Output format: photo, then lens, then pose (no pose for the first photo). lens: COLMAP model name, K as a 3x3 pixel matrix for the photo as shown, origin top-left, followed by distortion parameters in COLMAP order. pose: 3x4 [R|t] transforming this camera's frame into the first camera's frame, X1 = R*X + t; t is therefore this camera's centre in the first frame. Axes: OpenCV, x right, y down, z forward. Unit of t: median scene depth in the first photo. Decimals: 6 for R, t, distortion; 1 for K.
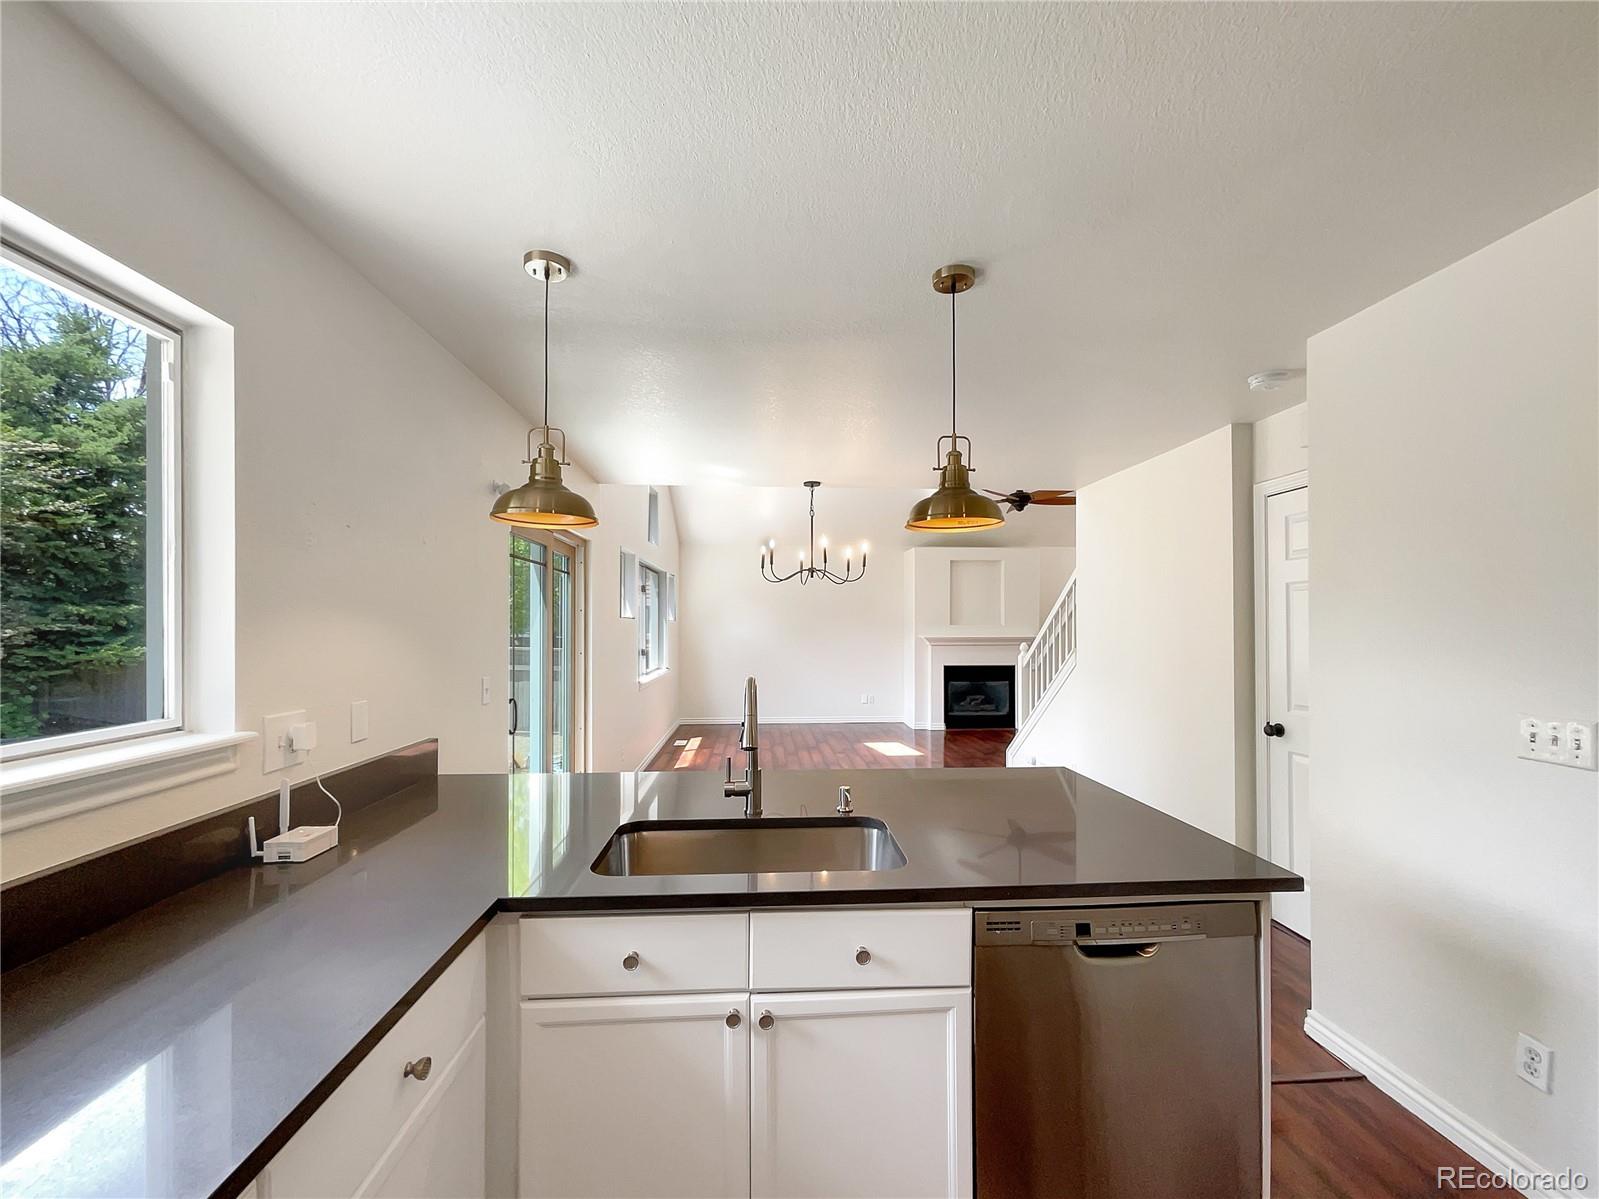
lens RADIAL K [[650.0, 0, 806.8], [0, 650.0, 620.8], [0, 0, 1]] dist [0.000110, 0.000039]
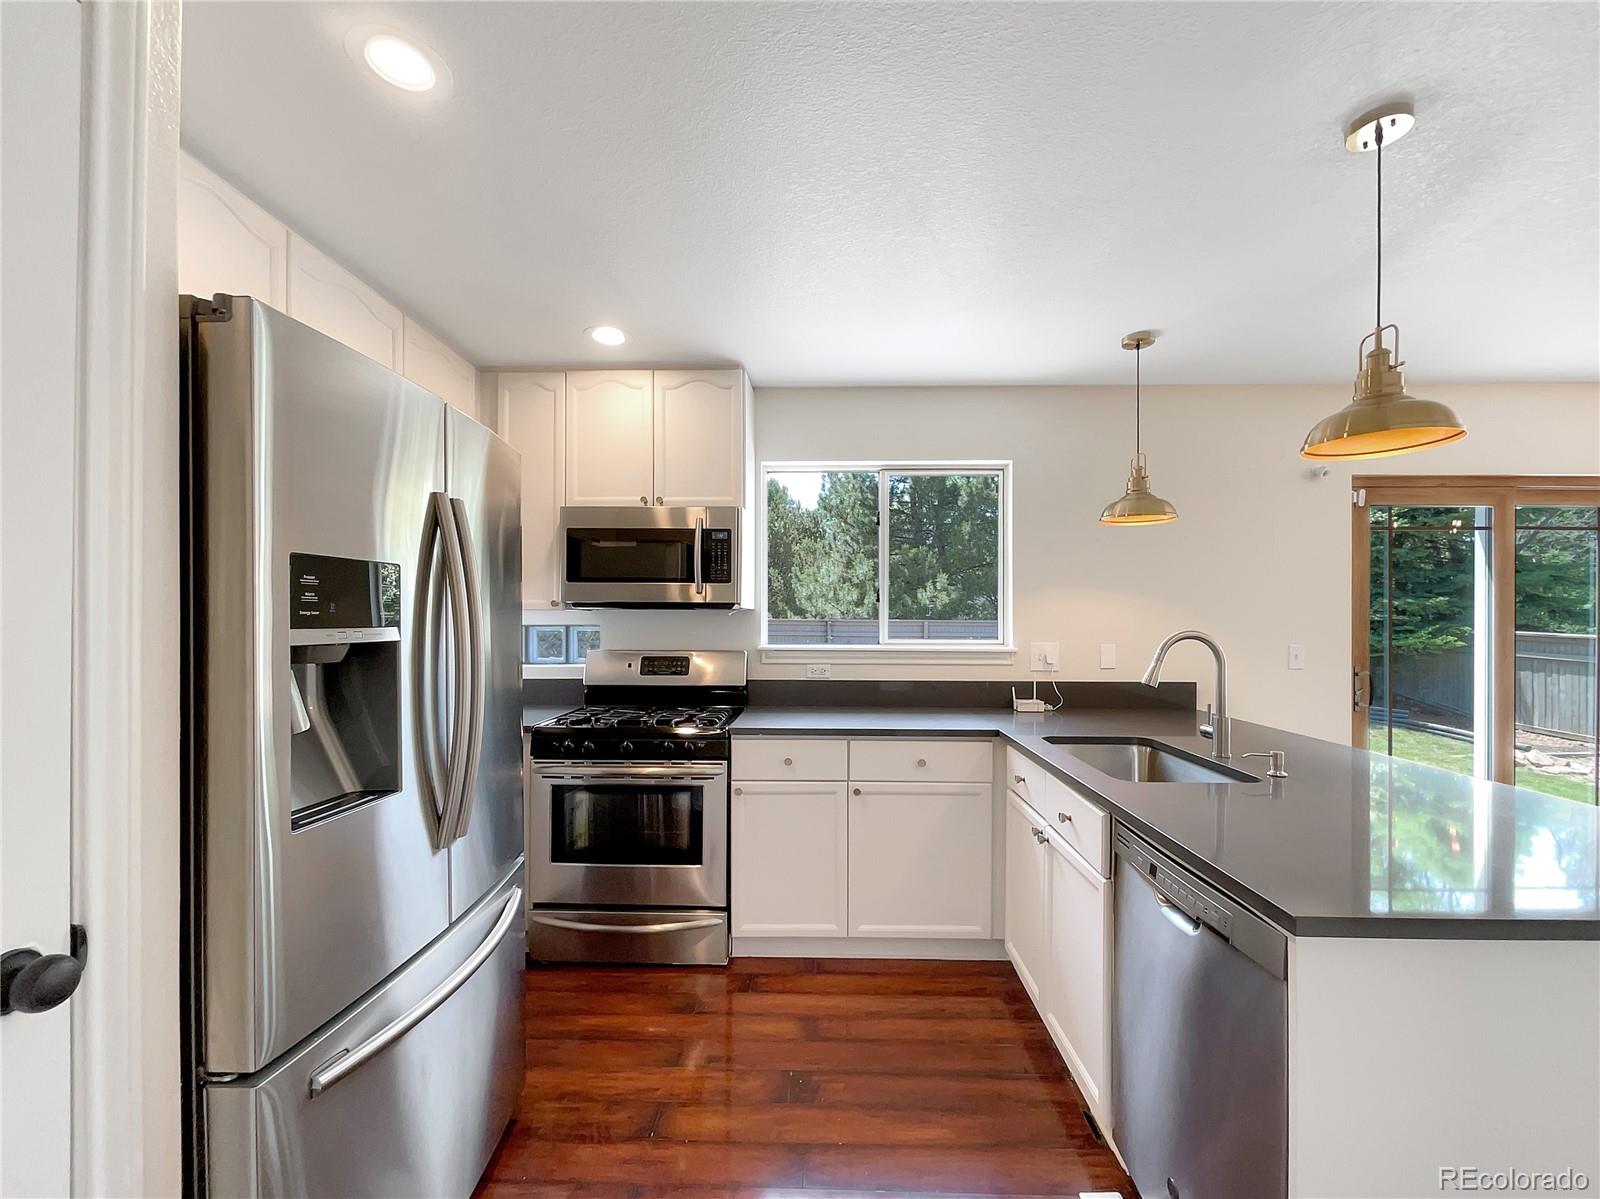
lens RADIAL K [[650.4, 0, 807.3], [0, 650.4, 620.8], [0, 0, 1]] dist [0.000110, 0.000039]
pose [[-0.092711, 0.005622, -0.995677, 0.144532], [0.002808, 0.999982, 0.005385, 0.006741], [0.995689, -0.002297, -0.092725, 0.056652]]
